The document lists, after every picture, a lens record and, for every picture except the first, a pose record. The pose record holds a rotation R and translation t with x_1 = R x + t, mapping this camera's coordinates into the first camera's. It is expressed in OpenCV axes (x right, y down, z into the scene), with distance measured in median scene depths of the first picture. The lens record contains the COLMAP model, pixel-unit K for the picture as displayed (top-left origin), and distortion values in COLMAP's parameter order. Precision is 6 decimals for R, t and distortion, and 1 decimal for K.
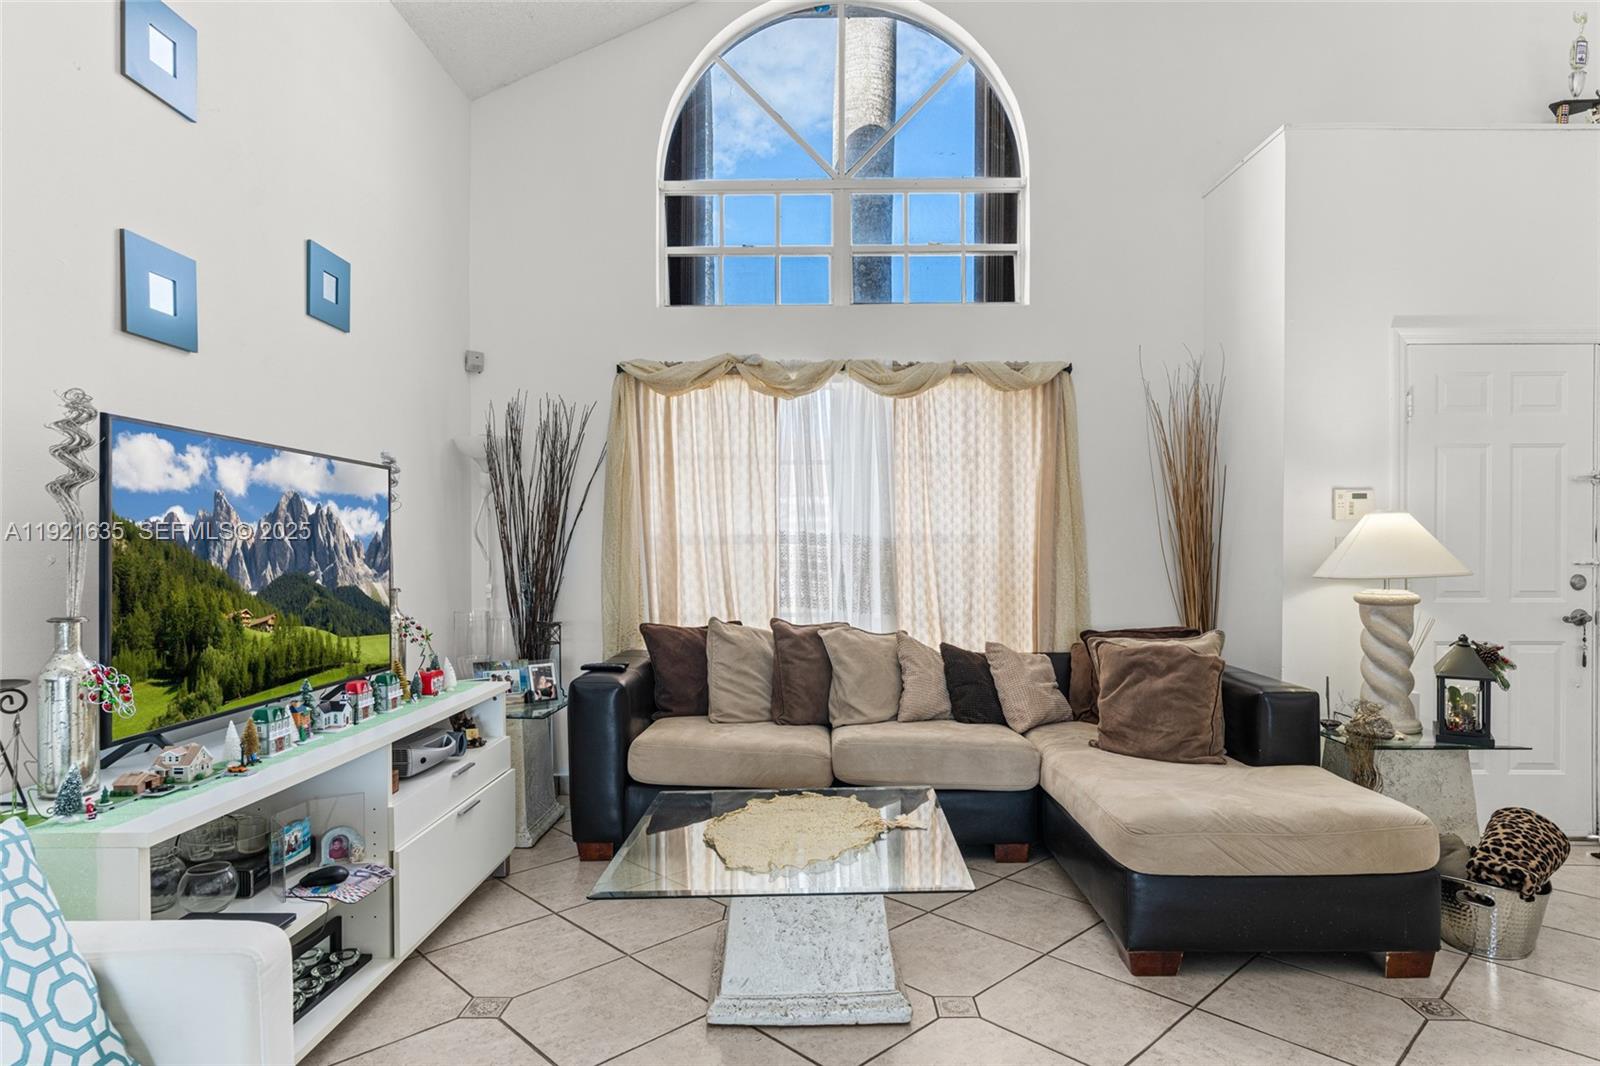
lens RADIAL K [[913.5, 0, 803.5], [0, 913.5, 549.0], [0, 0, 1]] dist [-0.004686, 0.001794]
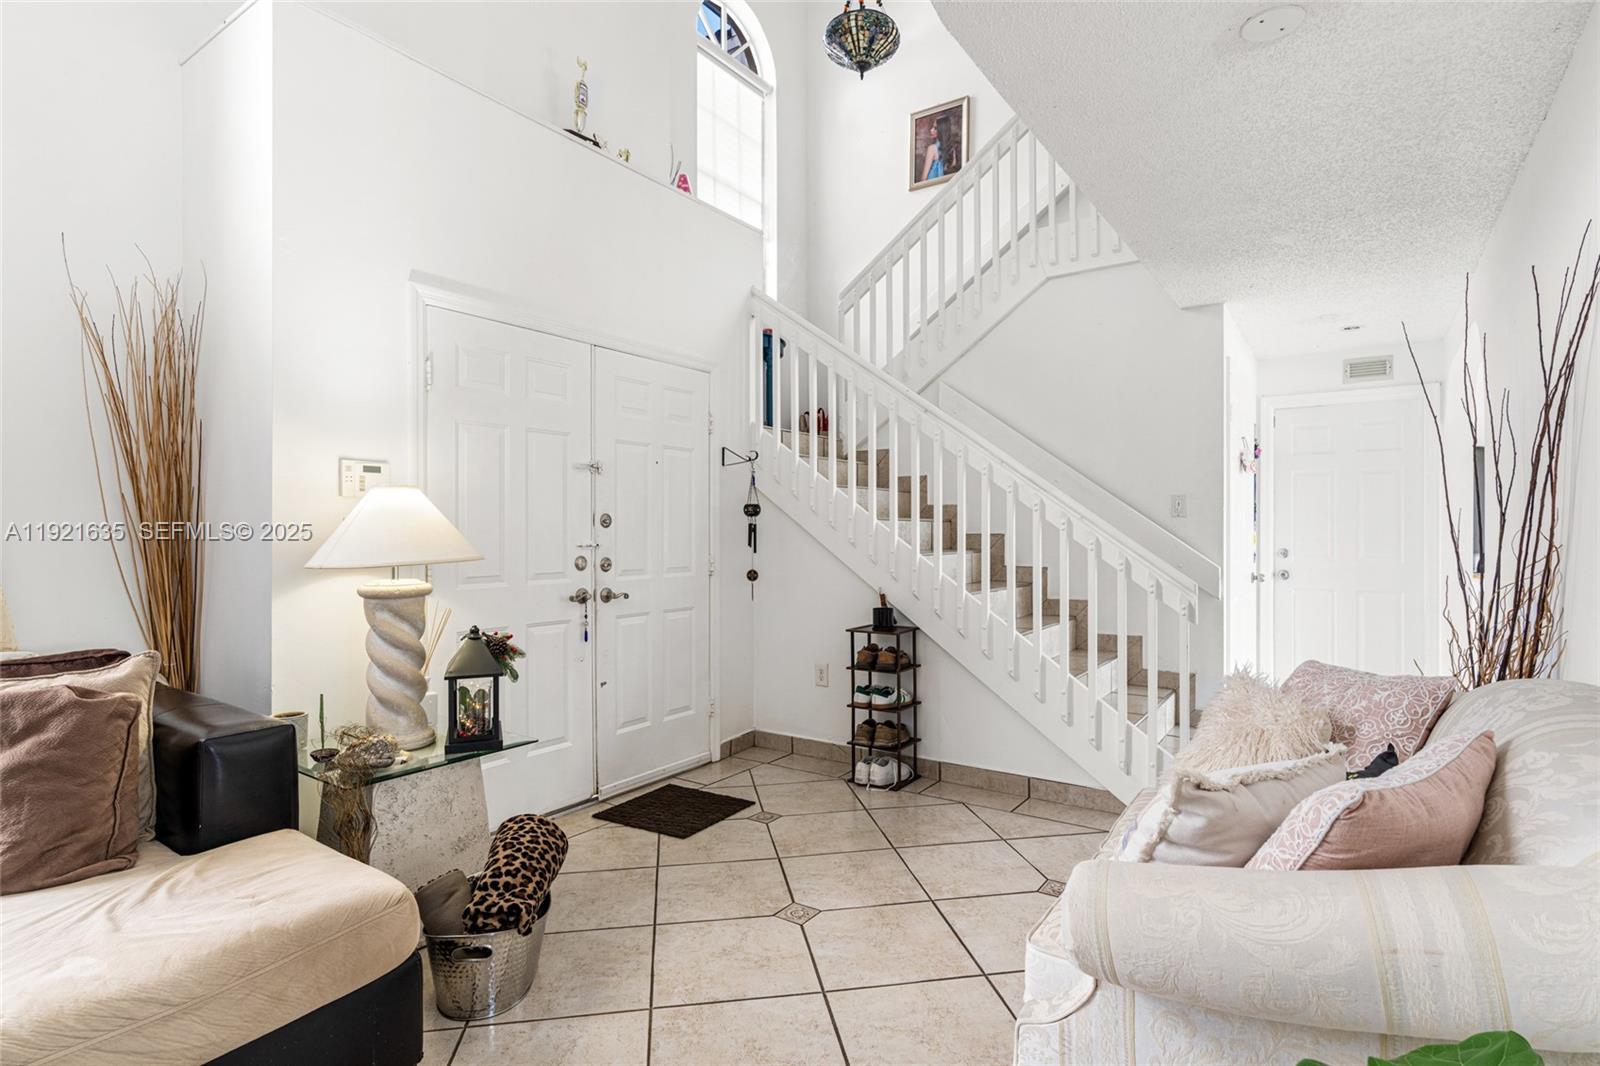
lens RADIAL K [[1010.0, 0, 800.0], [0, 1010.0, 533.0], [0, 0, 1]] dist [-0.003019, -0.000048]
pose [[0.610947, -0.005841, 0.791650, 0.165355], [0.008531, 0.999963, 0.000794, 0.005110], [-0.791625, 0.006269, 0.610975, 0.171588]]
